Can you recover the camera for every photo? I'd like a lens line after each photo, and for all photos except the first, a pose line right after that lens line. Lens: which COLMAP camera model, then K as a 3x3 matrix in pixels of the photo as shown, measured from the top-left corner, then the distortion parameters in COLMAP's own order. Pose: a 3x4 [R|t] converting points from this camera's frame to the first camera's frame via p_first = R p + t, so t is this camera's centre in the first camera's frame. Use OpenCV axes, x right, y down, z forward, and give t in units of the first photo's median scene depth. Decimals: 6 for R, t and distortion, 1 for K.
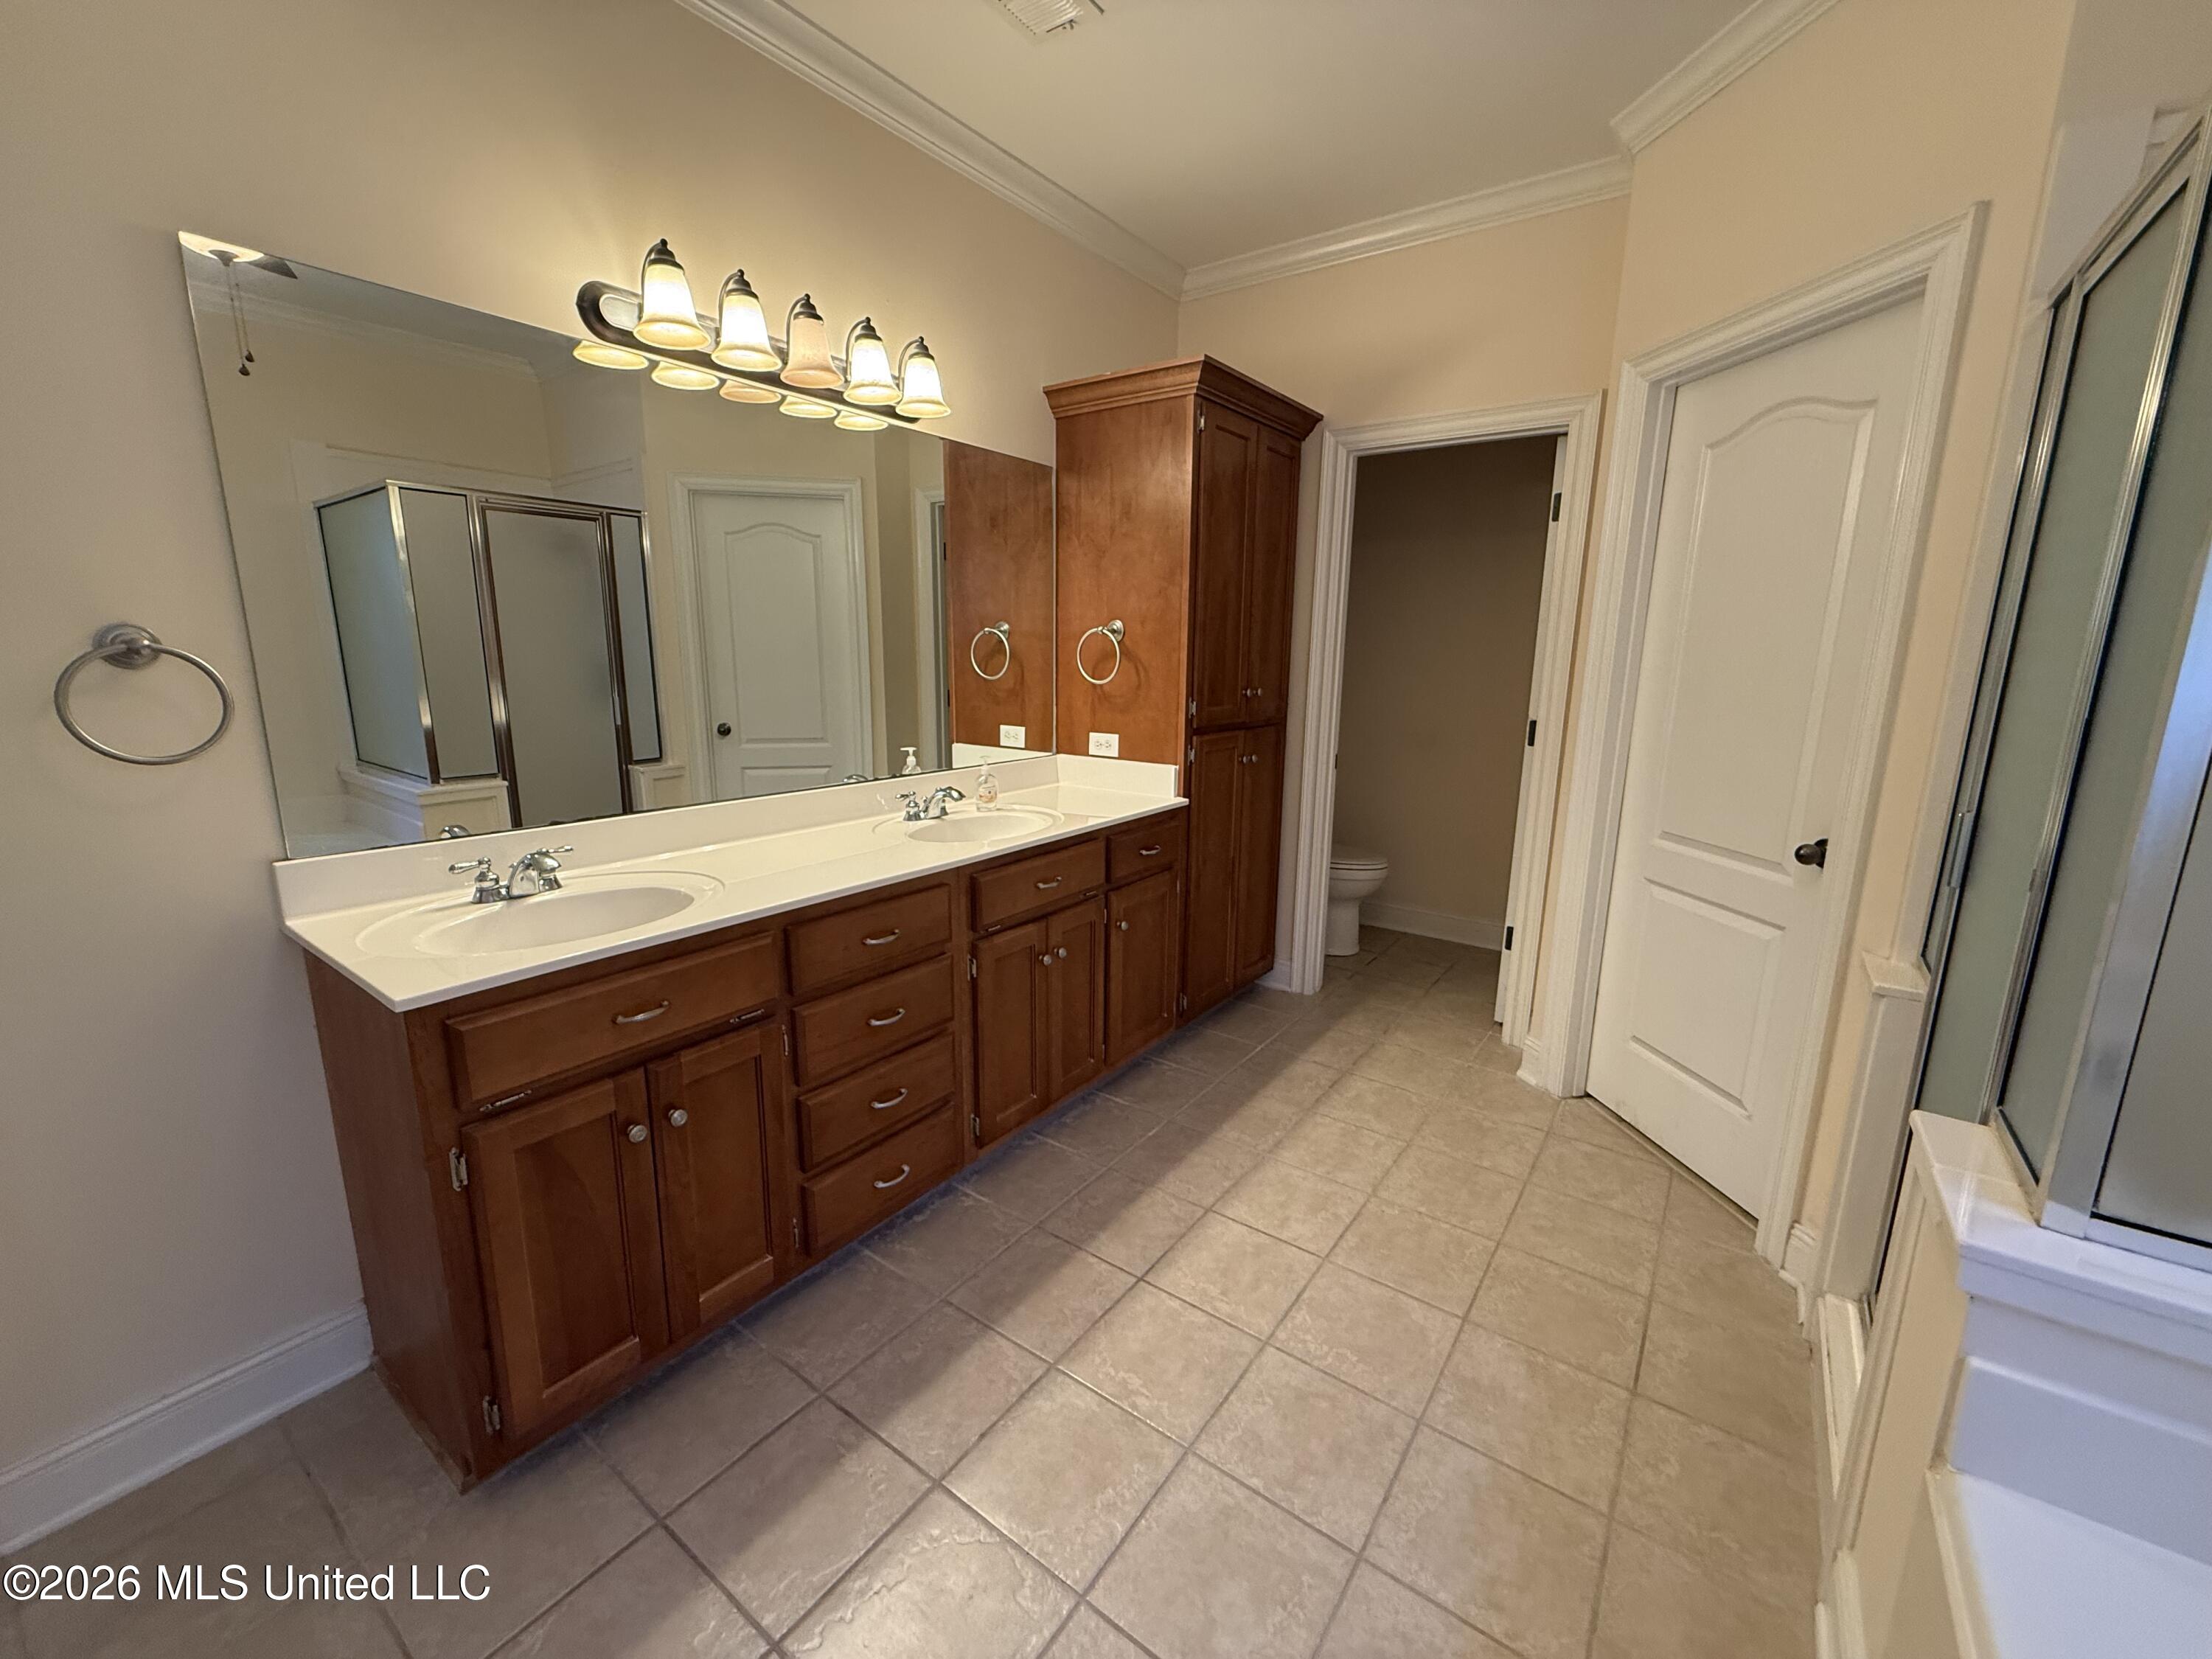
lens RADIAL K [[886.3, 0, 1104.8], [0, 886.3, 827.8], [0, 0, 1]] dist [0.000333, 0.000363]
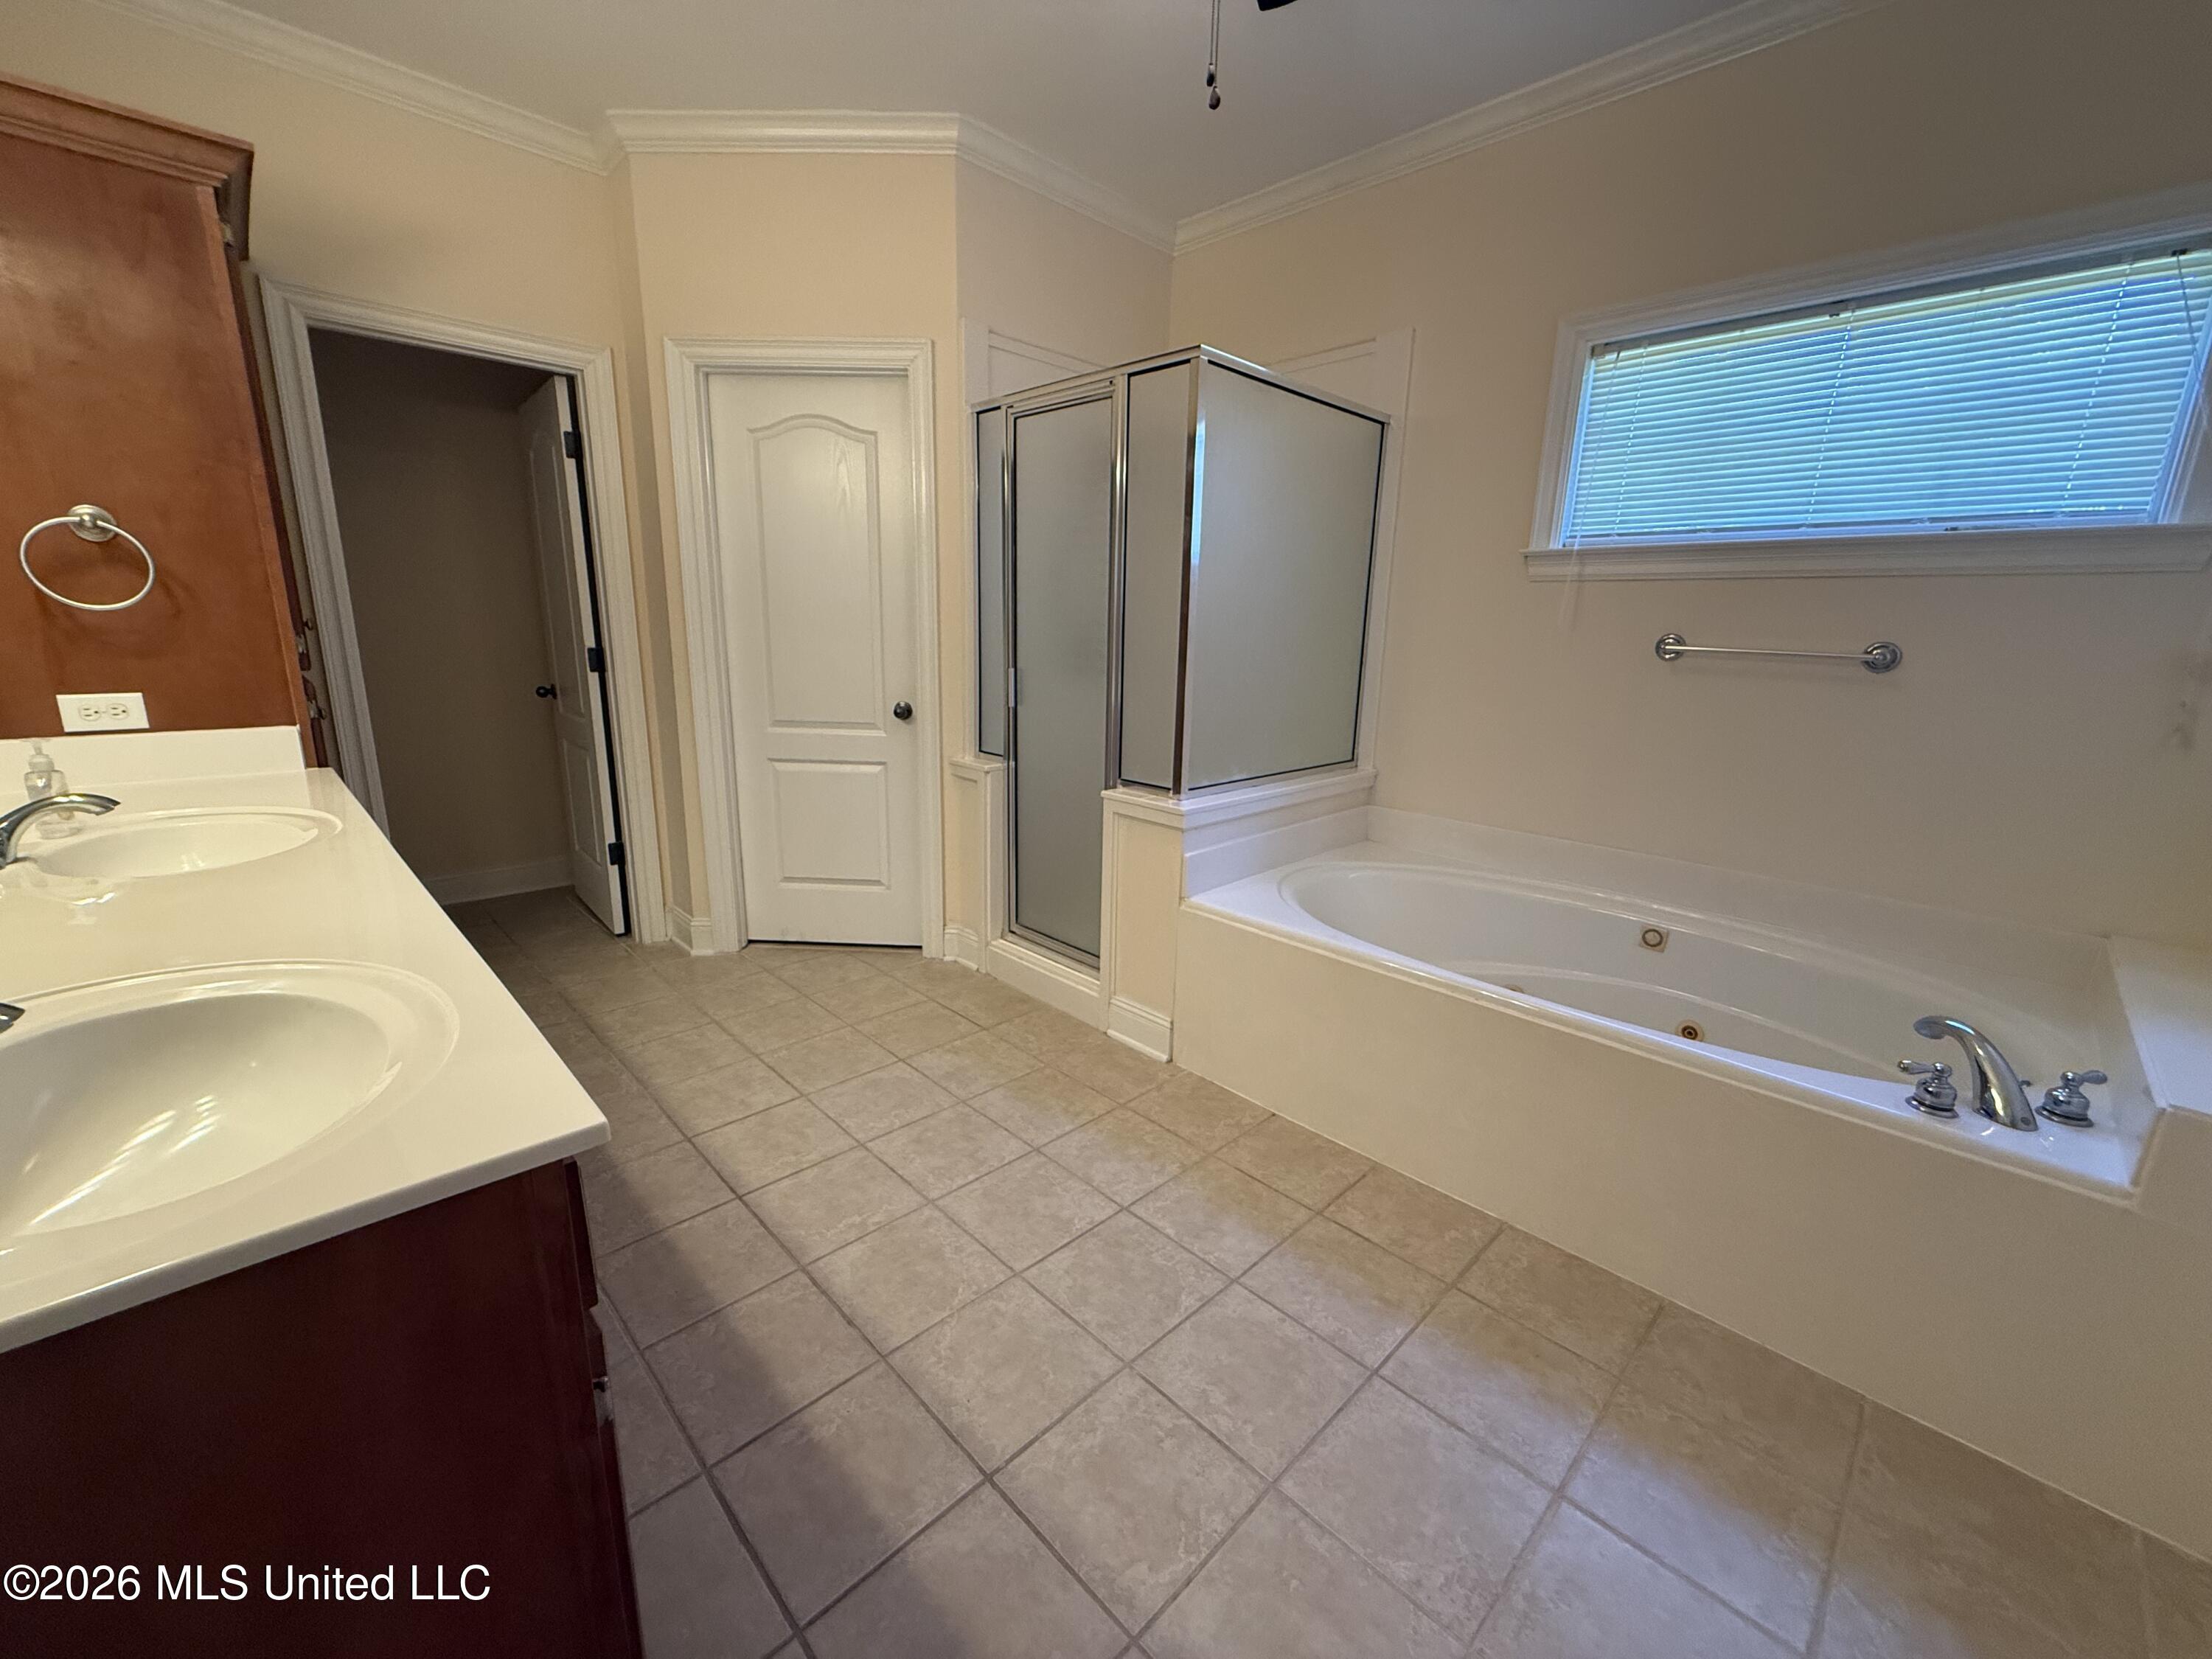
lens RADIAL K [[886.3, 0, 1103.3], [0, 886.3, 828.9], [0, 0, 1]] dist [0.000333, 0.000363]
pose [[0.162433, -0.230840, 0.959337, -0.682887], [0.178530, 0.963078, 0.201512, -0.022229], [-0.970434, 0.138539, 0.197648, 0.303451]]
